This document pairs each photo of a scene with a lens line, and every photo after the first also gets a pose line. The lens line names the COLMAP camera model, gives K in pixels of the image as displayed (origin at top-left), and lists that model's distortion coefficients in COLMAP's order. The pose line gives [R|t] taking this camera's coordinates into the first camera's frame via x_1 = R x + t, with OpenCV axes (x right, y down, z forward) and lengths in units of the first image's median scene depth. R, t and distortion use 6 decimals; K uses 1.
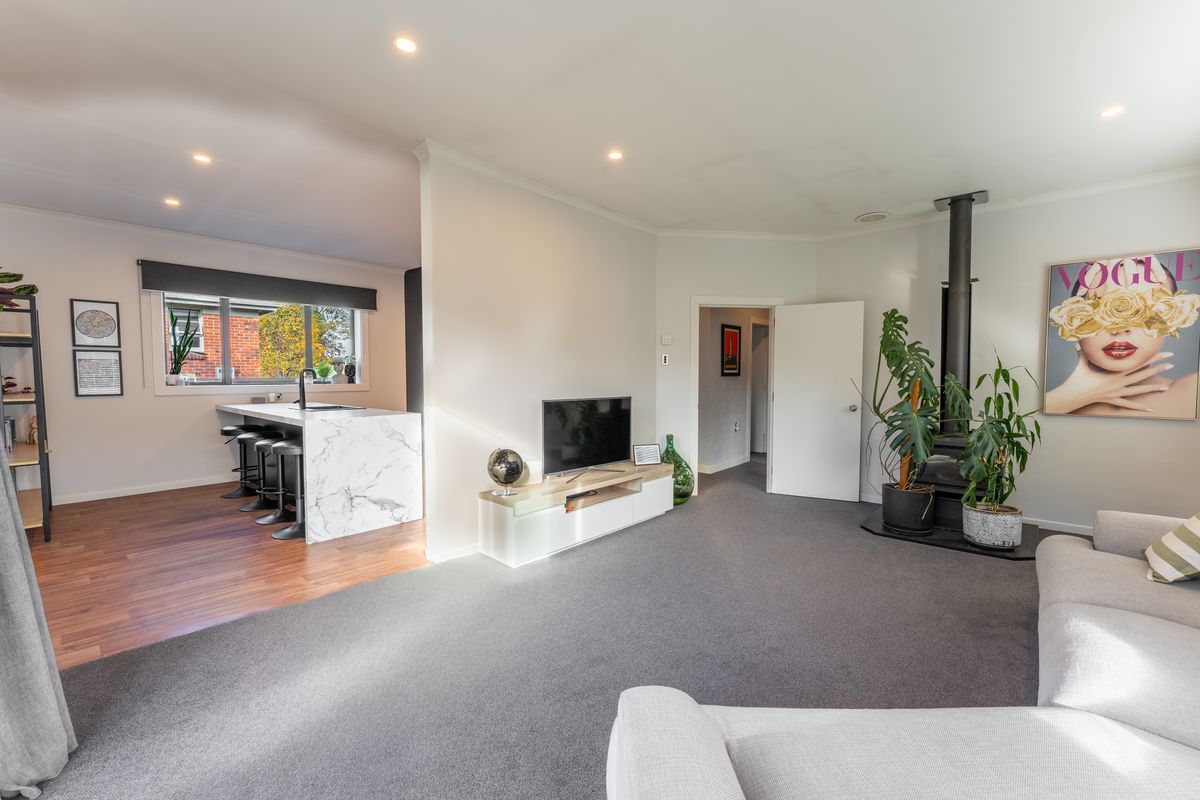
lens RADIAL K [[476.2, 0, 591.8], [0, 476.2, 396.5], [0, 0, 1]] dist [-0.002159, 0.000317]
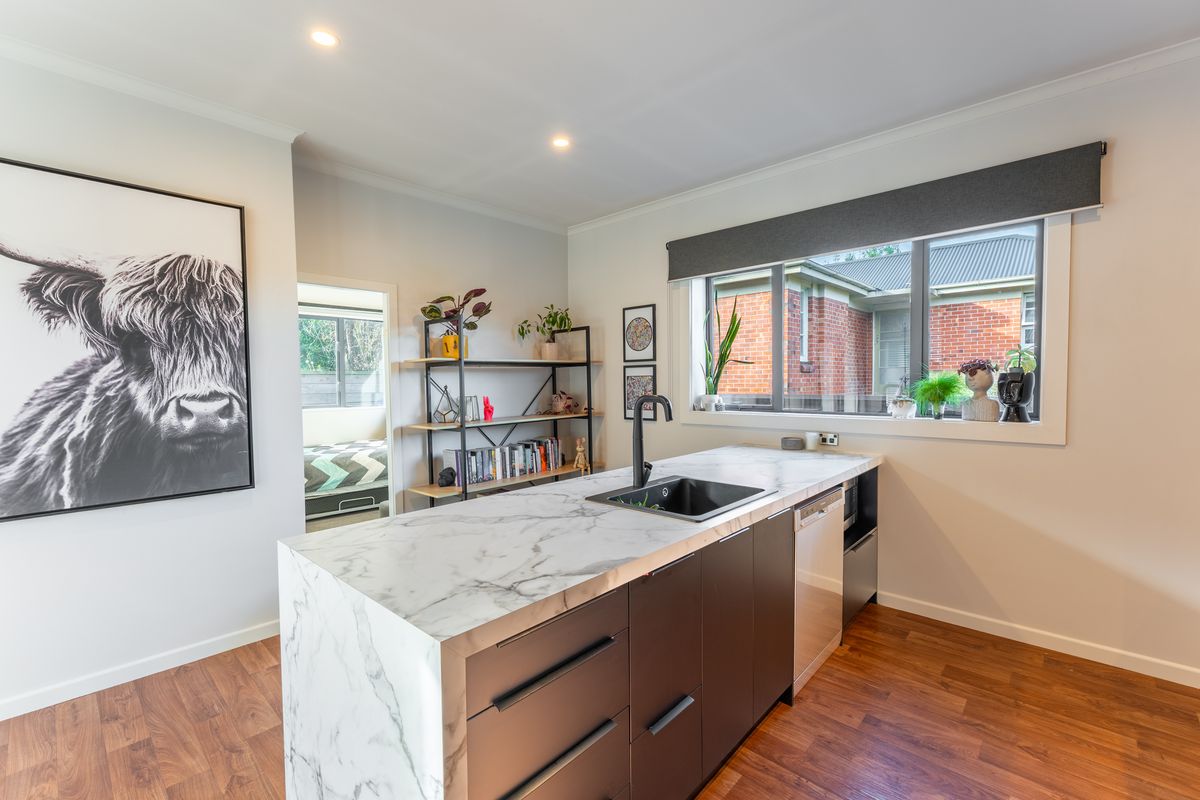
lens RADIAL K [[518.4, 0, 600.9], [0, 518.4, 405.7], [0, 0, 1]] dist [-0.005040, -0.000417]
pose [[-0.019867, 0.050592, -0.998522, -0.120790], [-0.031711, 0.998185, 0.051206, -0.069034], [0.999300, 0.032682, -0.018226, 0.925269]]
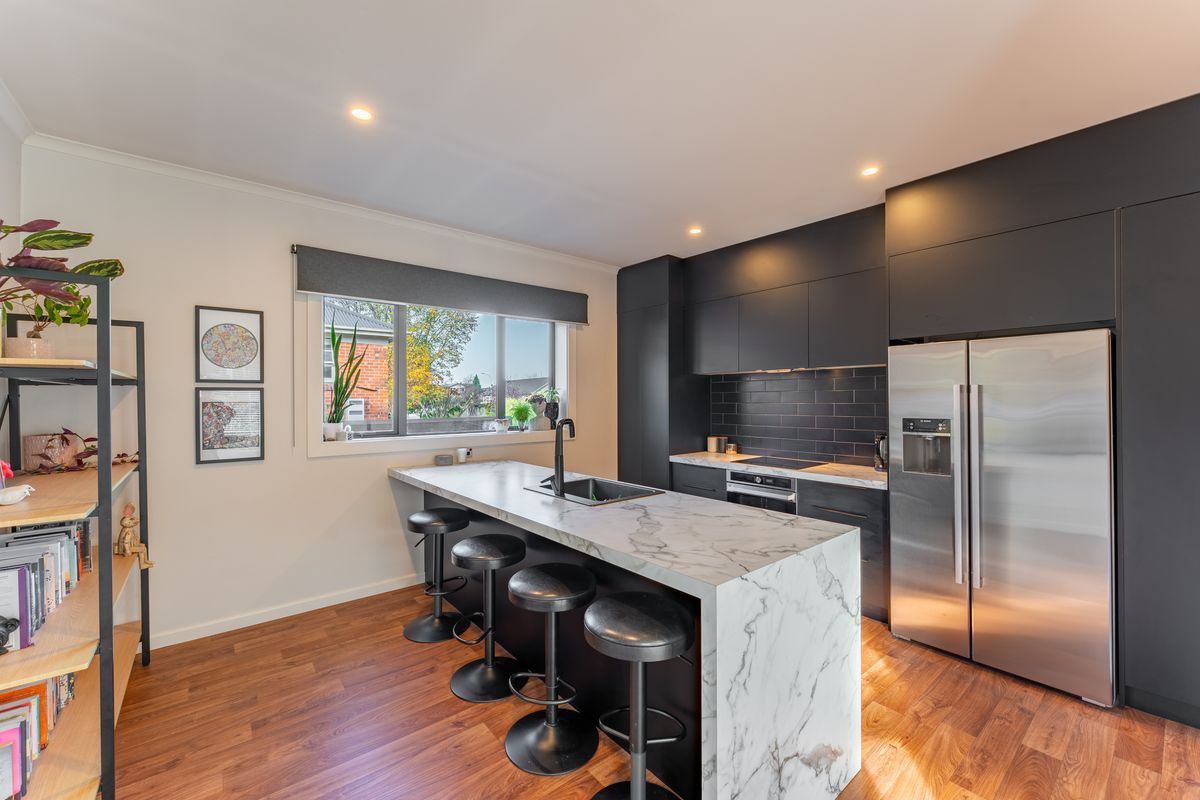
lens RADIAL K [[476.2, 0, 598.2], [0, 476.2, 397.3], [0, 0, 1]] dist [-0.002159, 0.000317]
pose [[0.988174, -0.004422, -0.153270, -0.457542], [-0.003494, 0.998675, -0.051339, -0.053201], [0.153294, 0.051267, 0.986850, 0.448405]]
